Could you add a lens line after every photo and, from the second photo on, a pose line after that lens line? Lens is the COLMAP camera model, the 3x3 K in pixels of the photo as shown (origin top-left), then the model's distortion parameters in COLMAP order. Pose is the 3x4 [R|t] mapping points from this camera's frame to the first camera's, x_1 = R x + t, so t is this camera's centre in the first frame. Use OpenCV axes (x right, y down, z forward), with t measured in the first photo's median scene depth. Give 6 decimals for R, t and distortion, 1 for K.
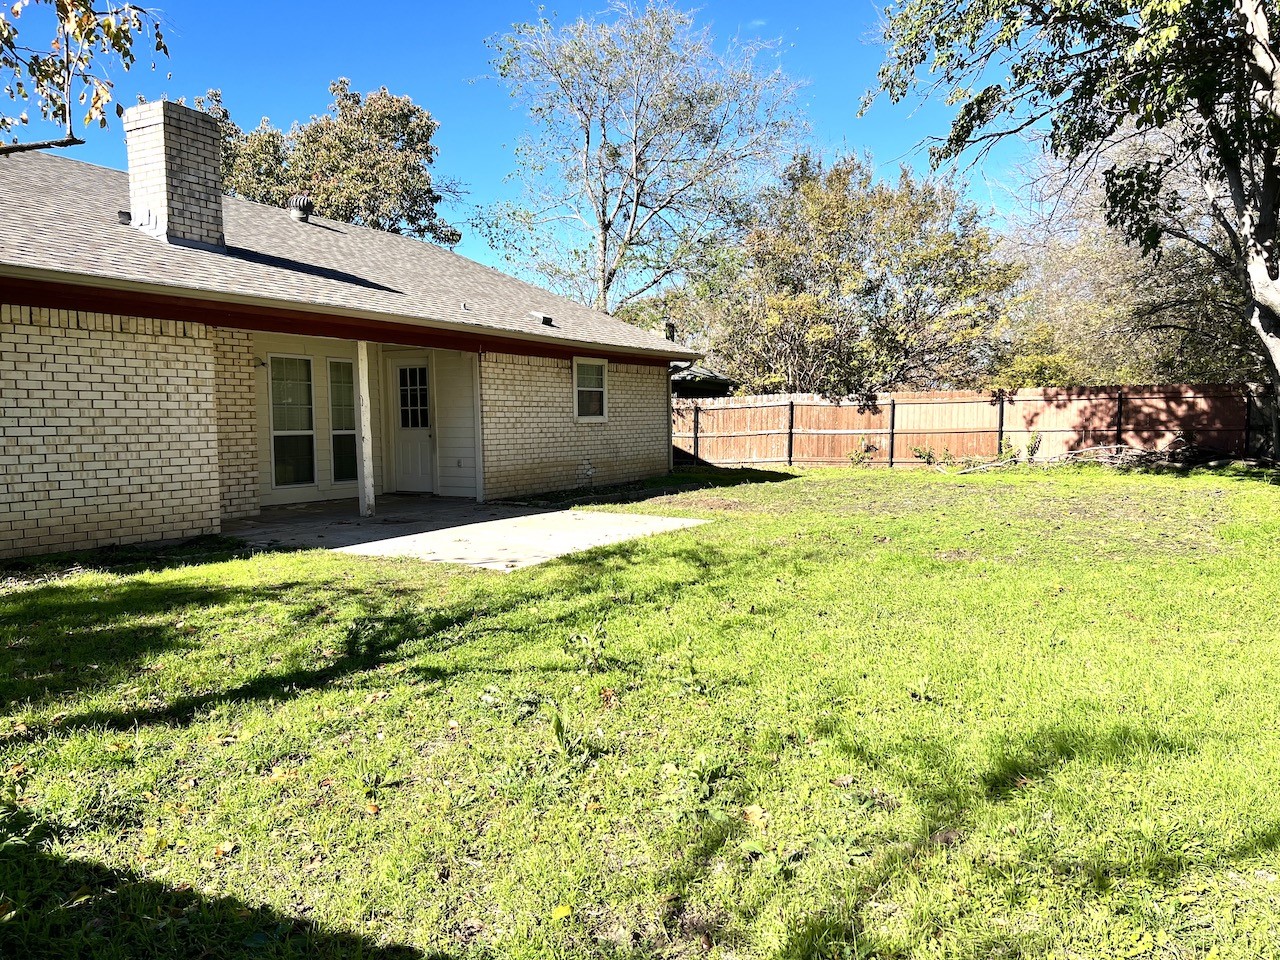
lens RADIAL K [[956.2, 0, 641.8], [0, 956.2, 482.5], [0, 0, 1]] dist [0.070757, -0.084816]
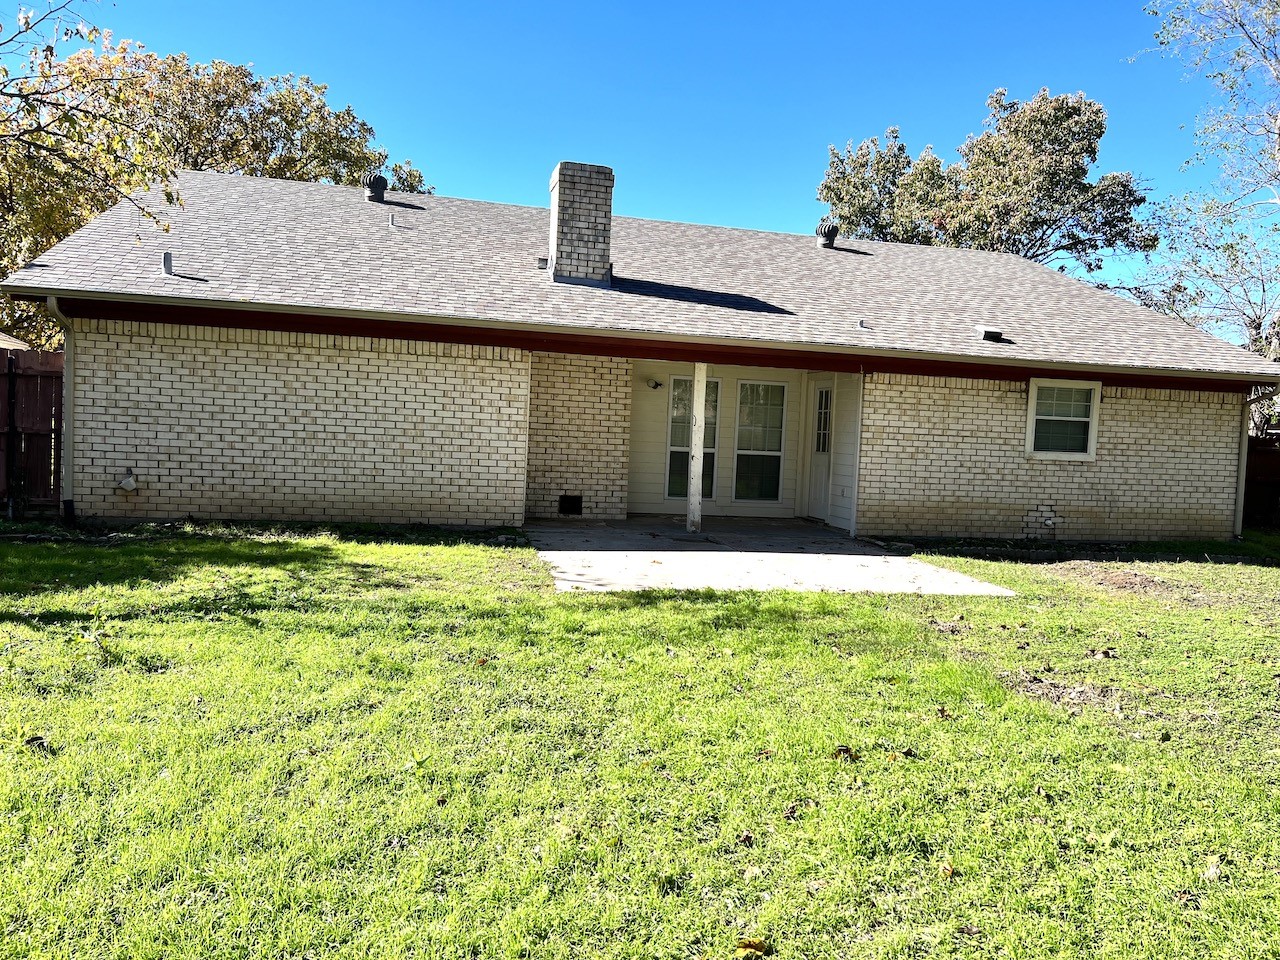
lens RADIAL K [[956.2, 0, 630.1], [0, 956.2, 501.8], [0, 0, 1]] dist [0.070757, -0.084816]
pose [[0.674590, 0.094752, -0.732086, 0.463568], [-0.101921, 0.994185, 0.034758, -0.029263], [0.731123, 0.051167, 0.680324, 0.281023]]
